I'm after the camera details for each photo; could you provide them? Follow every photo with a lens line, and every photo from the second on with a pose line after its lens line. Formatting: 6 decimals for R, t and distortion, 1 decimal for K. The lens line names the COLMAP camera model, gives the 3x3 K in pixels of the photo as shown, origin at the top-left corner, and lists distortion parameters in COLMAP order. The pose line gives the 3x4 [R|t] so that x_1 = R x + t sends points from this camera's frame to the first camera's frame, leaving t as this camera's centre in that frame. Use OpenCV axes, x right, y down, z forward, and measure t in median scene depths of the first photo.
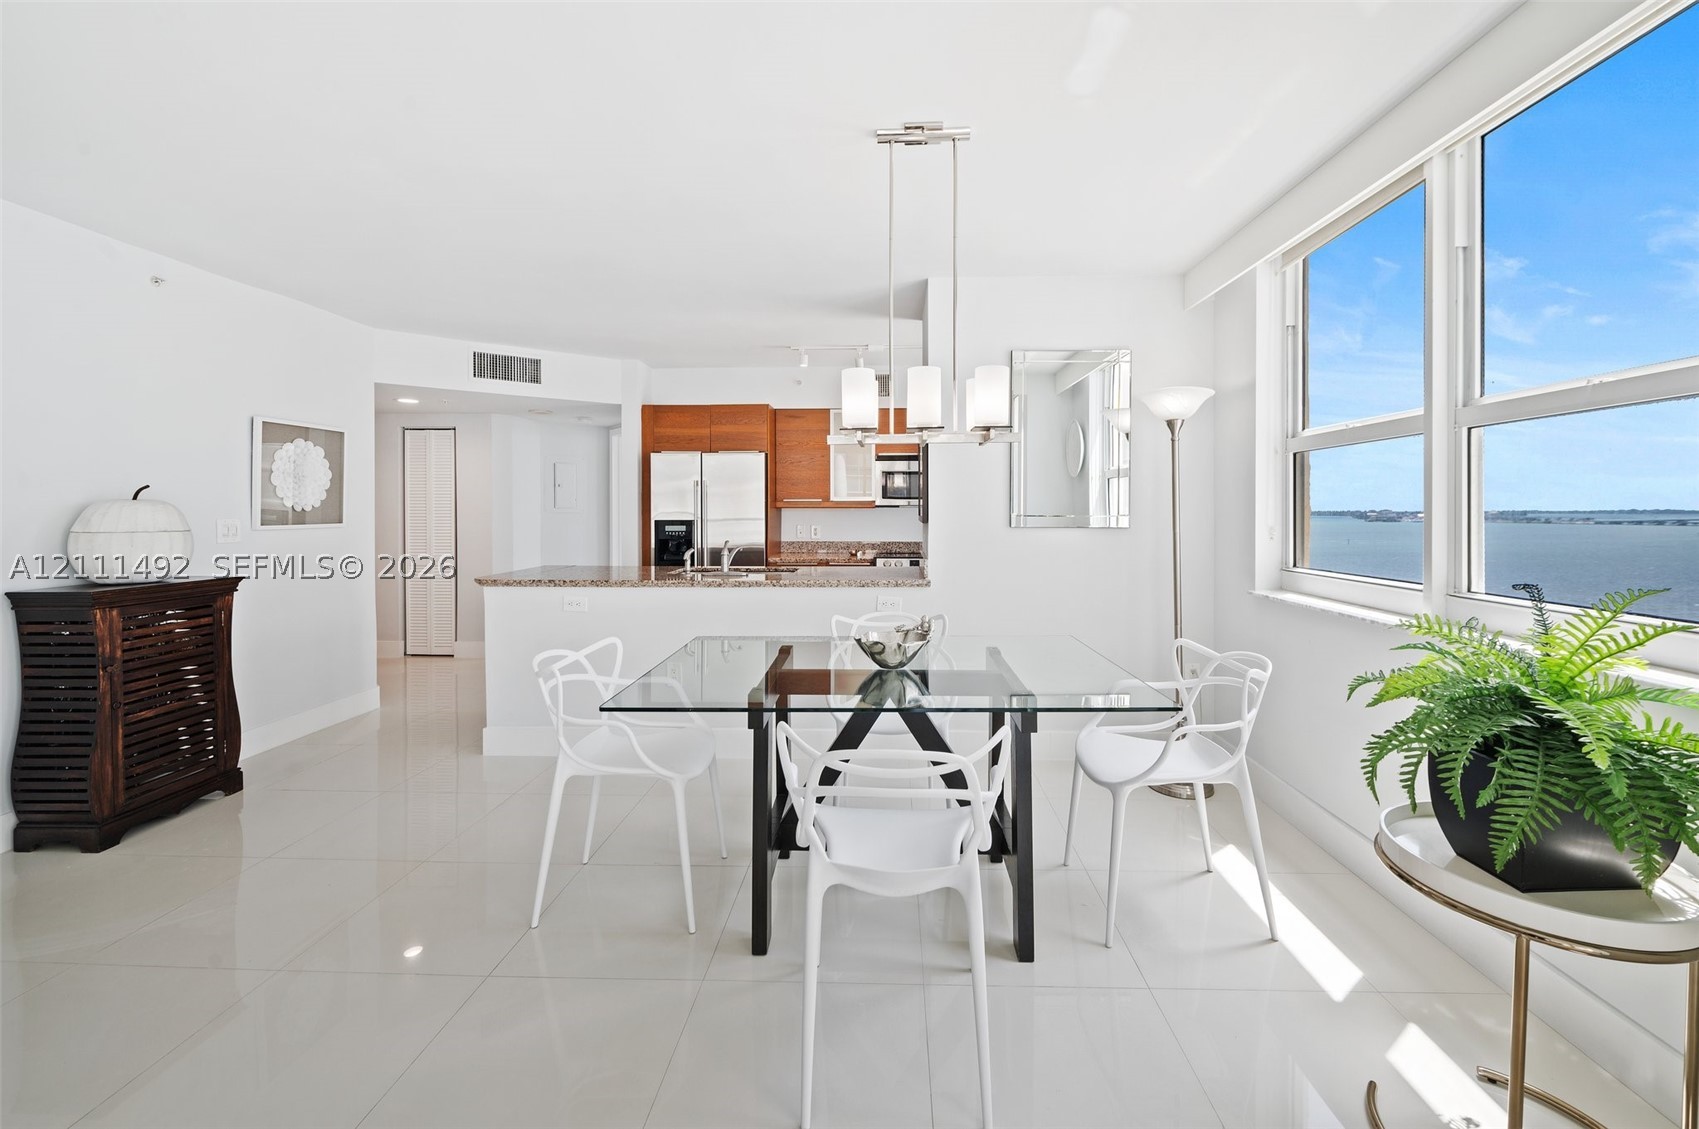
lens RADIAL K [[671.8, 0, 866.5], [0, 671.8, 535.9], [0, 0, 1]] dist [-0.005163, -0.000317]
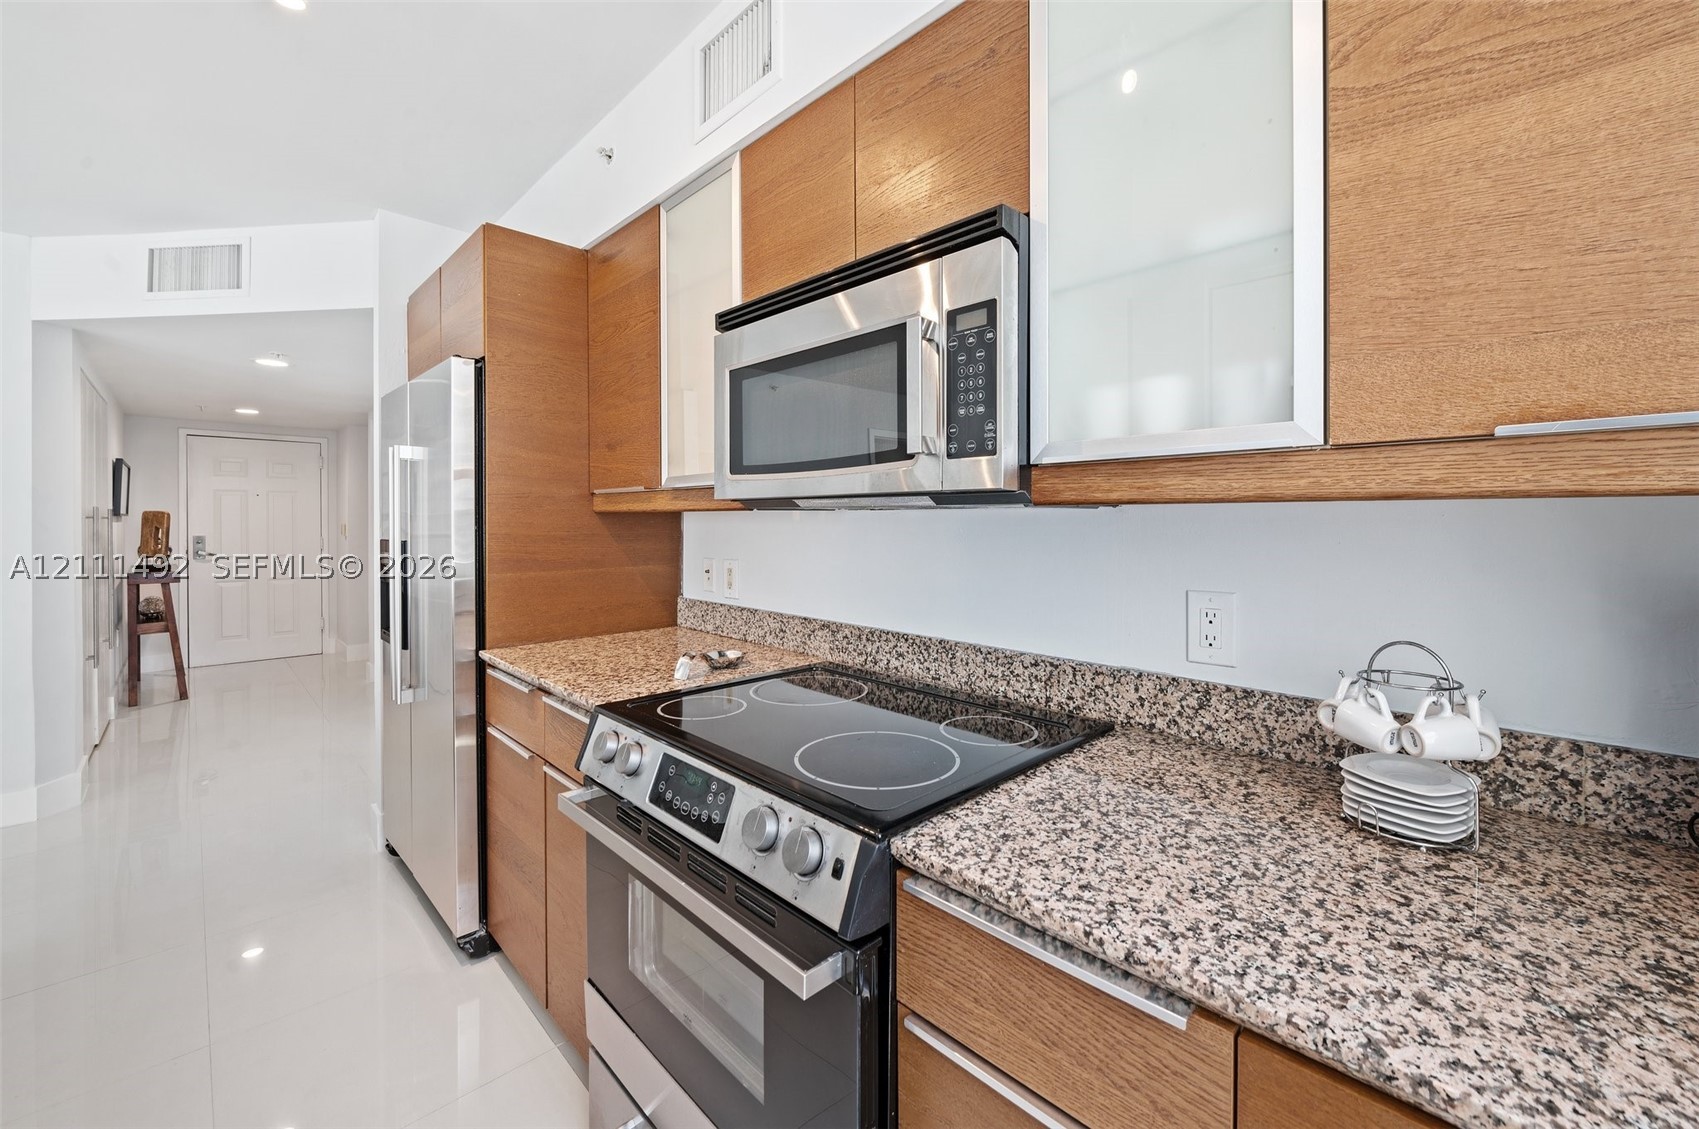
lens RADIAL K [[688.3, 0, 871.0], [0, 688.3, 526.6], [0, 0, 1]] dist [-0.001626, -0.000085]
pose [[0.727349, 0.007016, -0.686232, 0.298223], [-0.031592, 0.999230, -0.023270, -0.036853], [0.685540, 0.038605, 0.727011, 1.010498]]
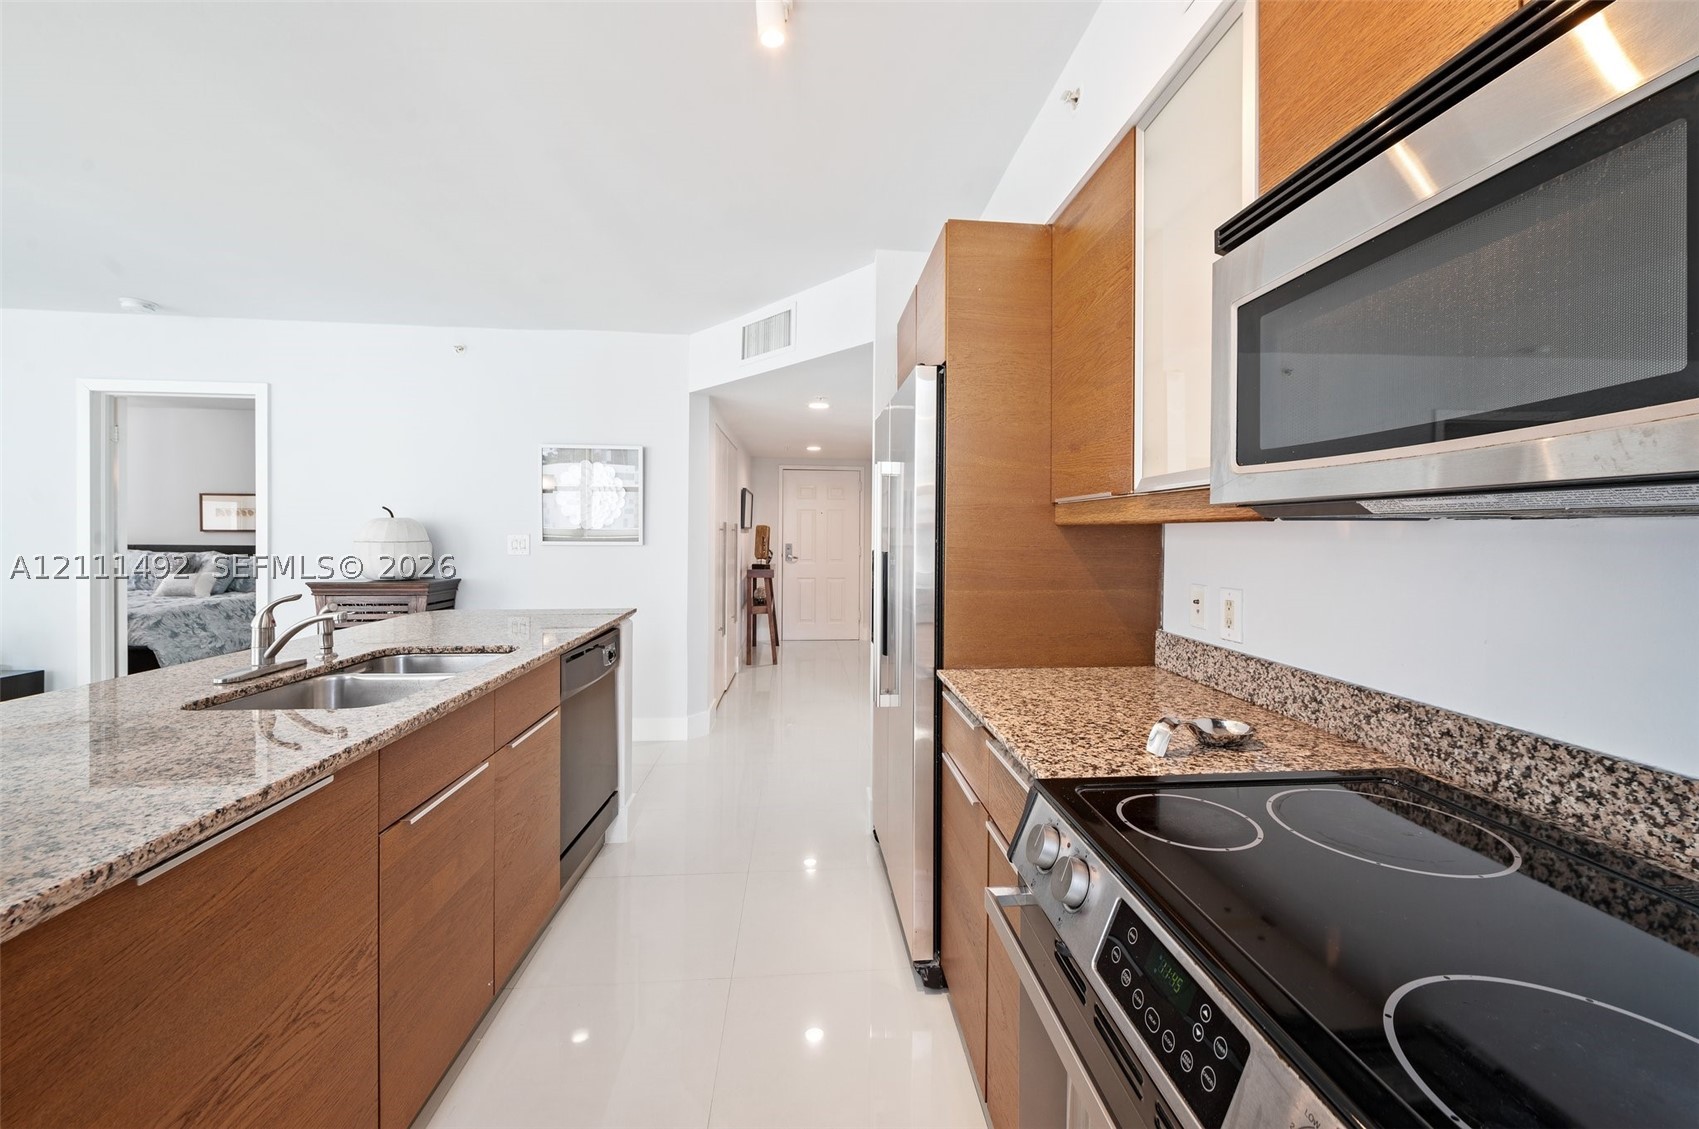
lens RADIAL K [[671.8, 0, 866.5], [0, 671.8, 535.9], [0, 0, 1]] dist [-0.005163, -0.000317]
pose [[0.124781, 0.006138, -0.992165, 0.217183], [-0.052900, 0.998600, -0.000475, -0.039122], [0.990773, 0.052545, 0.124931, 1.062679]]
